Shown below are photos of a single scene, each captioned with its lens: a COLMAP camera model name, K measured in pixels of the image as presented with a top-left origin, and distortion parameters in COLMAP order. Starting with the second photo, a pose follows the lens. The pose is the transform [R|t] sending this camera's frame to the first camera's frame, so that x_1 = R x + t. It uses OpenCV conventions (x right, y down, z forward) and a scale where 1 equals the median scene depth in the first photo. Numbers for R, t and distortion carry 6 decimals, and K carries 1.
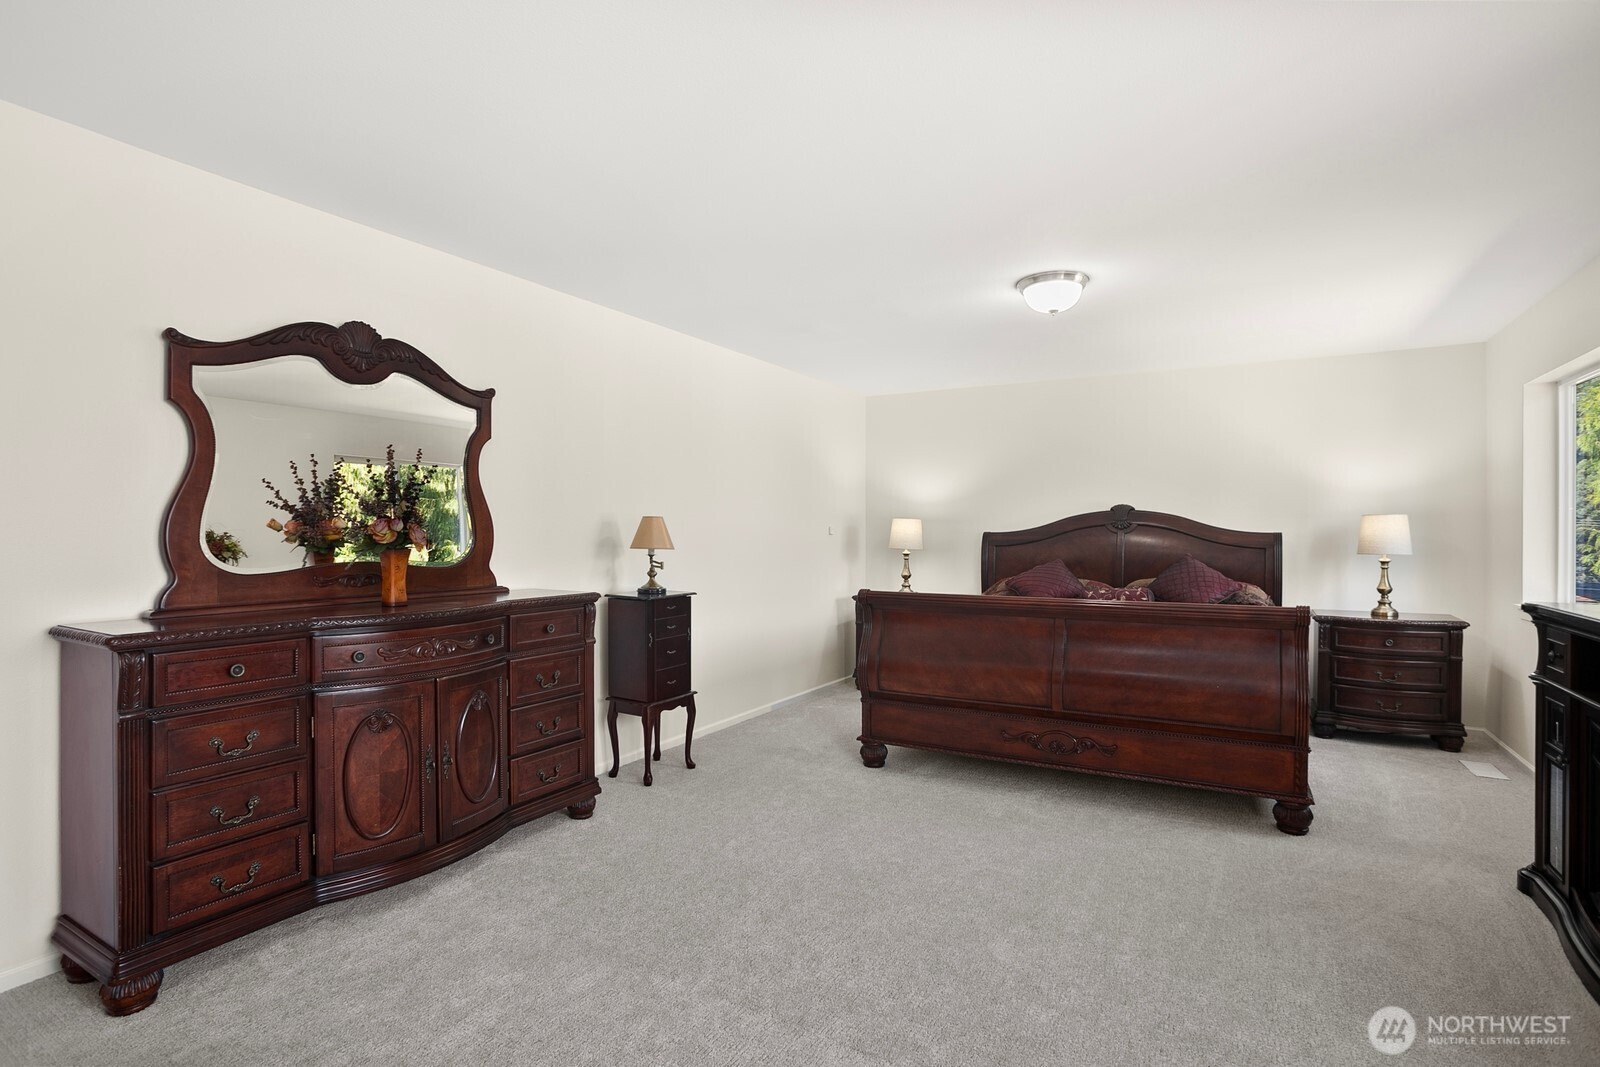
lens RADIAL K [[800.7, 0, 808.1], [0, 800.7, 536.9], [0, 0, 1]] dist [-0.001996, 0.000347]
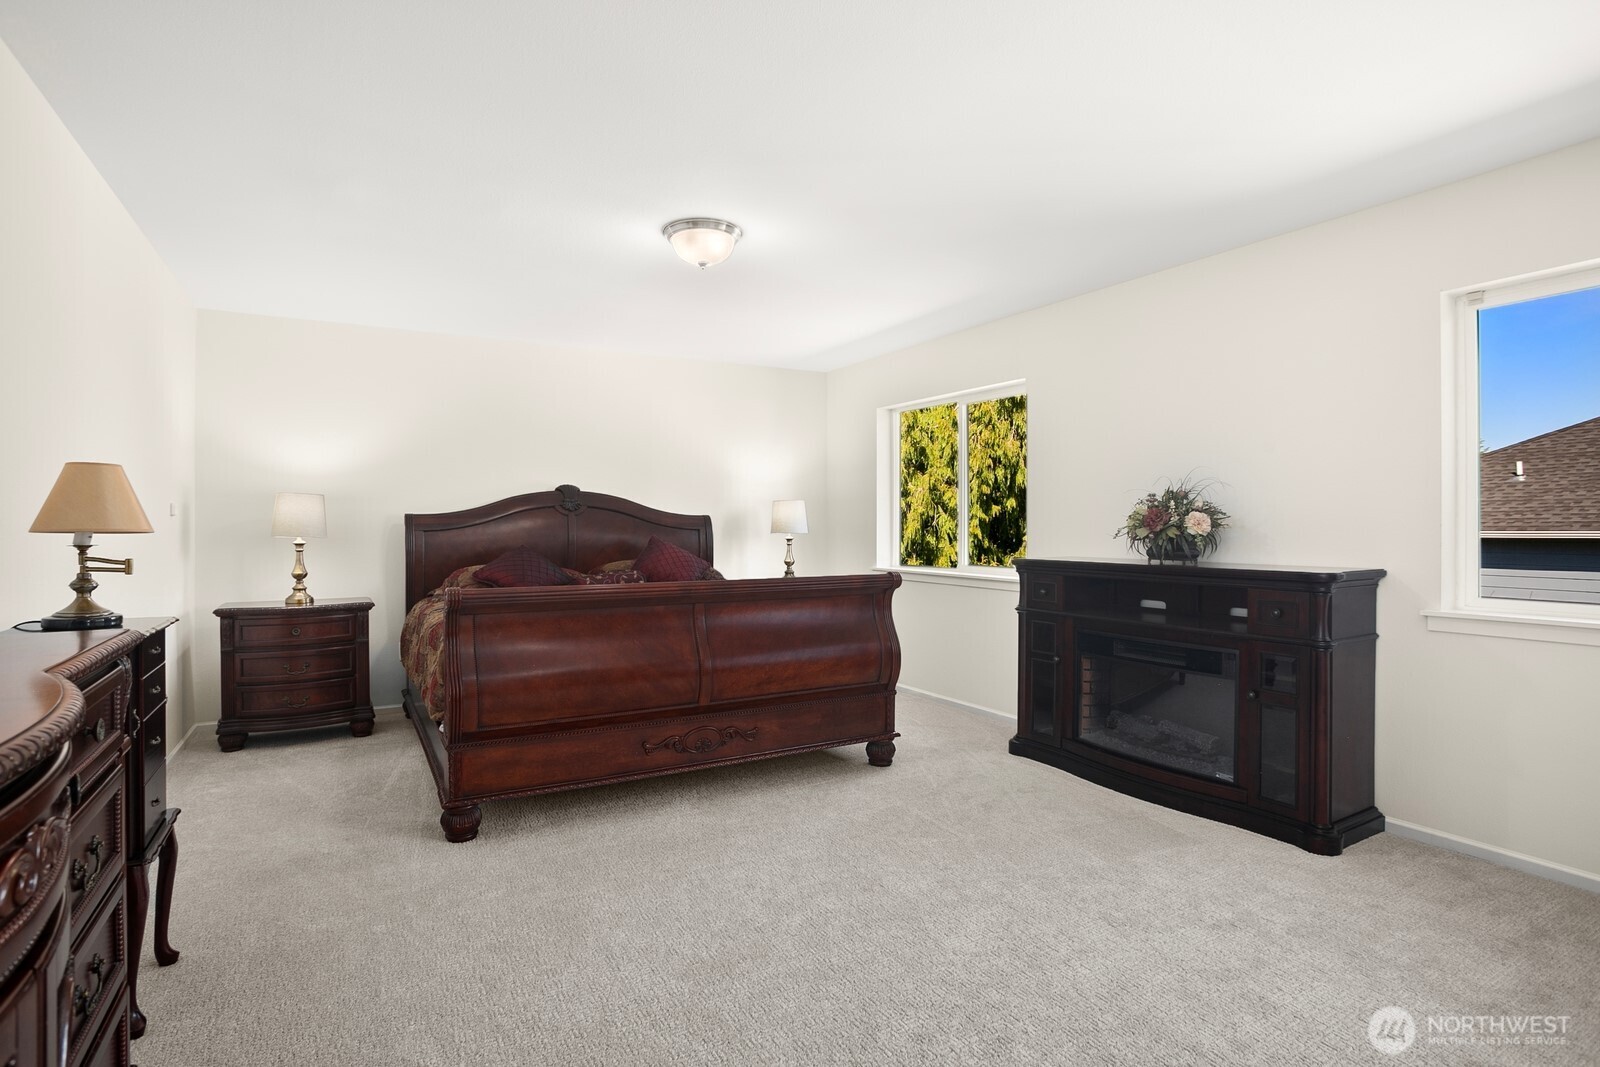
lens RADIAL K [[800.7, 0, 801.0], [0, 800.7, 529.2], [0, 0, 1]] dist [-0.001996, 0.000347]
pose [[0.523793, -0.006126, 0.851823, -0.373851], [0.005946, 0.999976, 0.003536, 0.013771], [-0.851825, 0.003212, 0.523817, 0.394084]]
